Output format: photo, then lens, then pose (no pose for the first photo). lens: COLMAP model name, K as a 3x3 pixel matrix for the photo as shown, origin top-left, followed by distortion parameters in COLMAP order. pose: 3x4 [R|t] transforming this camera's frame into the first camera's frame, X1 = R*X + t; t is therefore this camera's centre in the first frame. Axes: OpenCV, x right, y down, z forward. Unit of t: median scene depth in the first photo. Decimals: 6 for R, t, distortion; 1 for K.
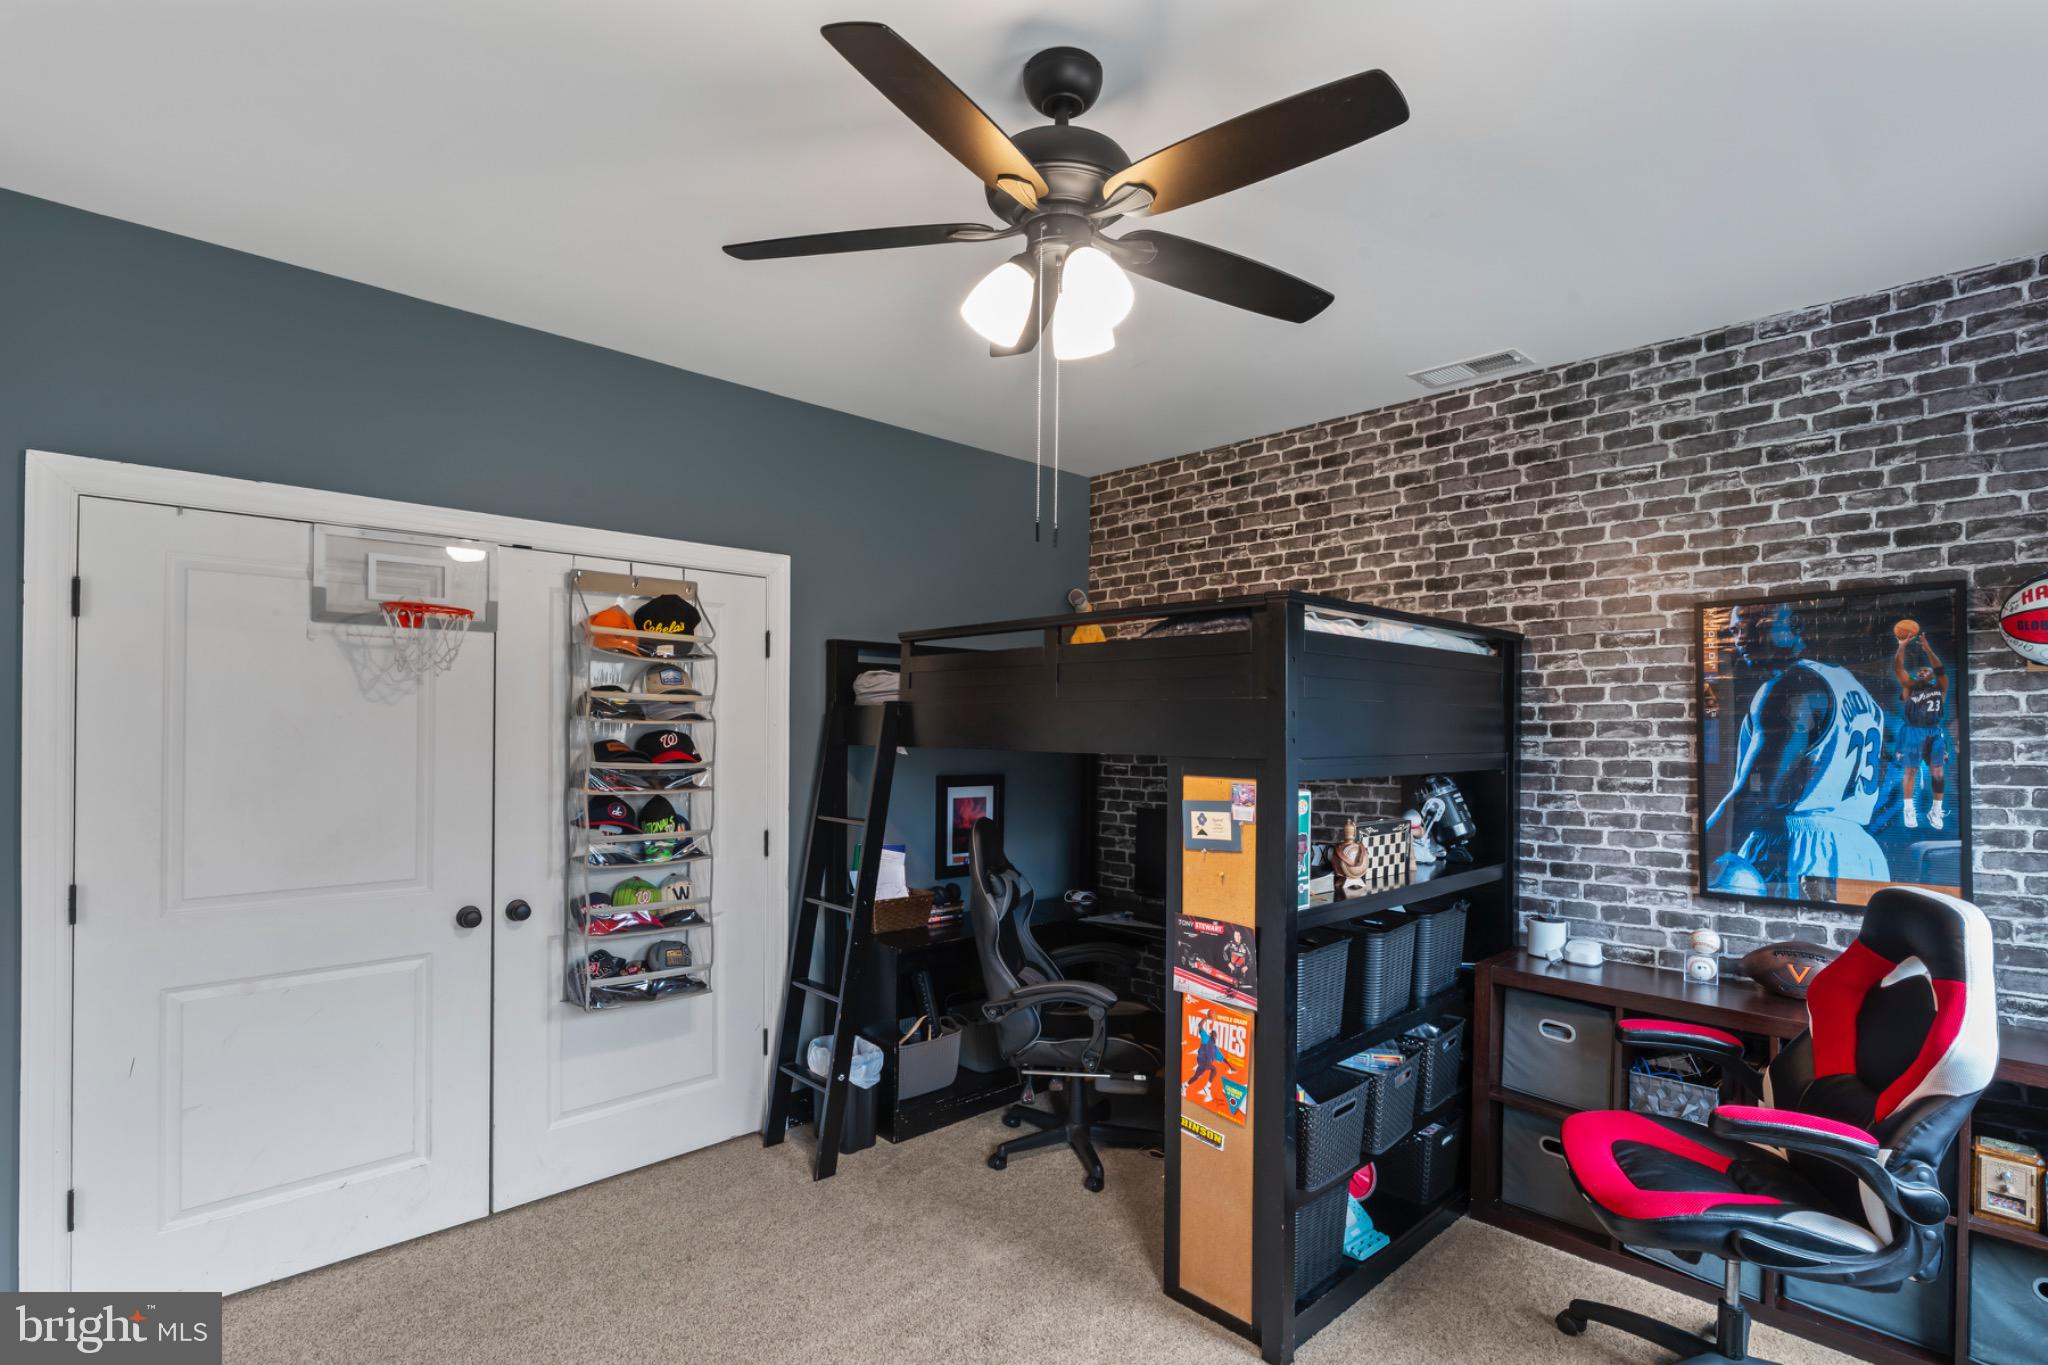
lens RADIAL K [[993.8, 0, 1043.5], [0, 993.8, 724.0], [0, 0, 1]] dist [0.001112, 0.000568]
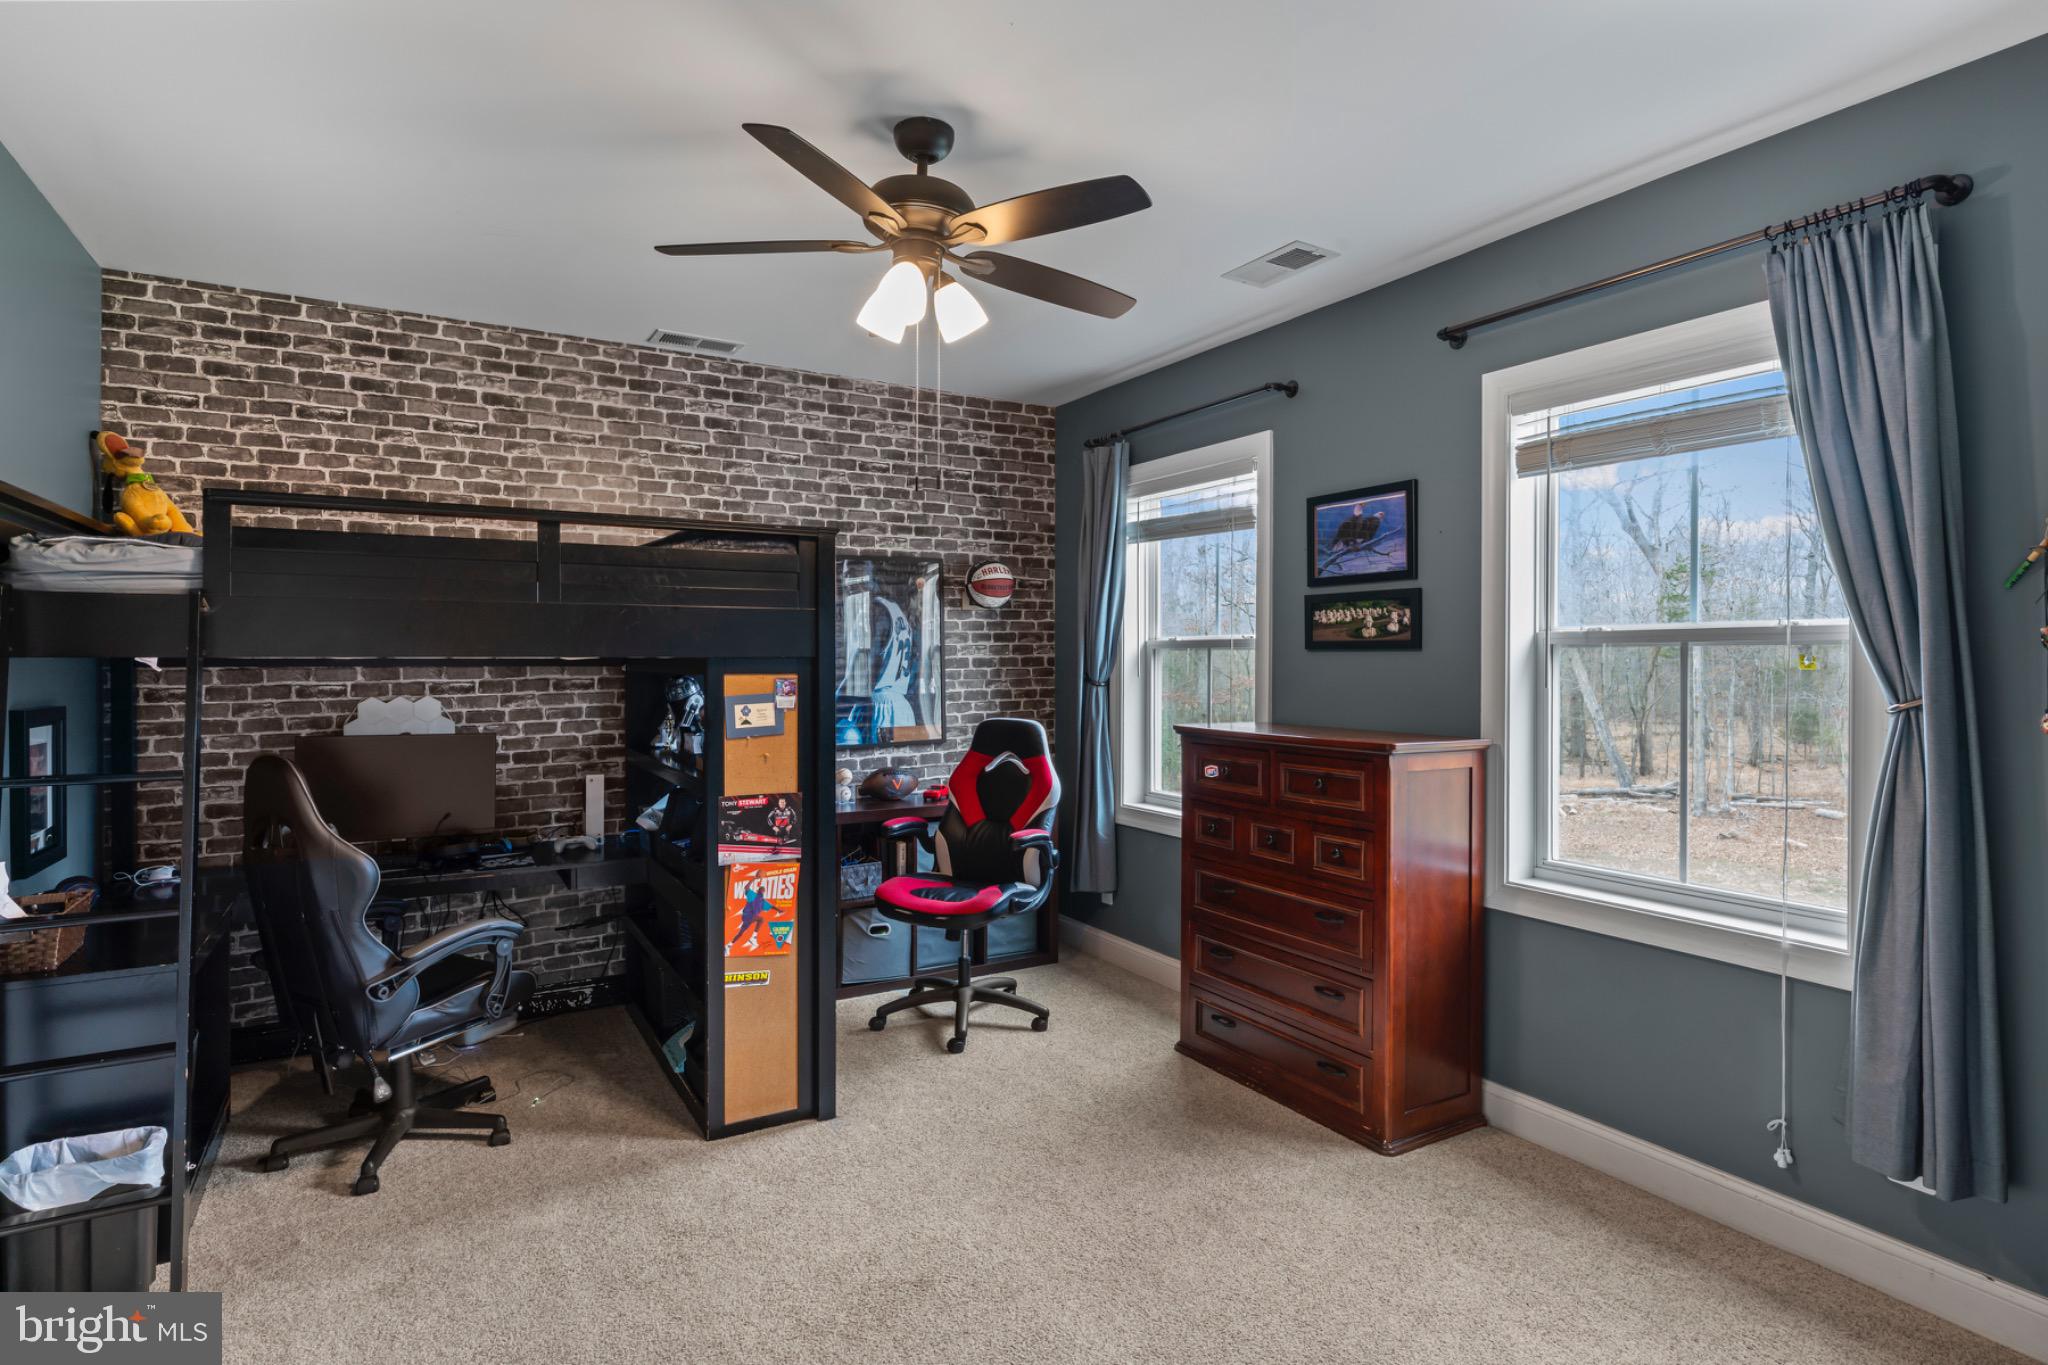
lens RADIAL K [[1080.4, 0, 1024.1], [0, 1080.4, 670.2], [0, 0, 1]] dist [0.018719, -0.001573]
pose [[0.224316, -0.019186, 0.974327, -0.985843], [0.000567, 0.999809, 0.019557, 0.023173], [-0.974516, -0.003834, 0.224284, 0.391485]]
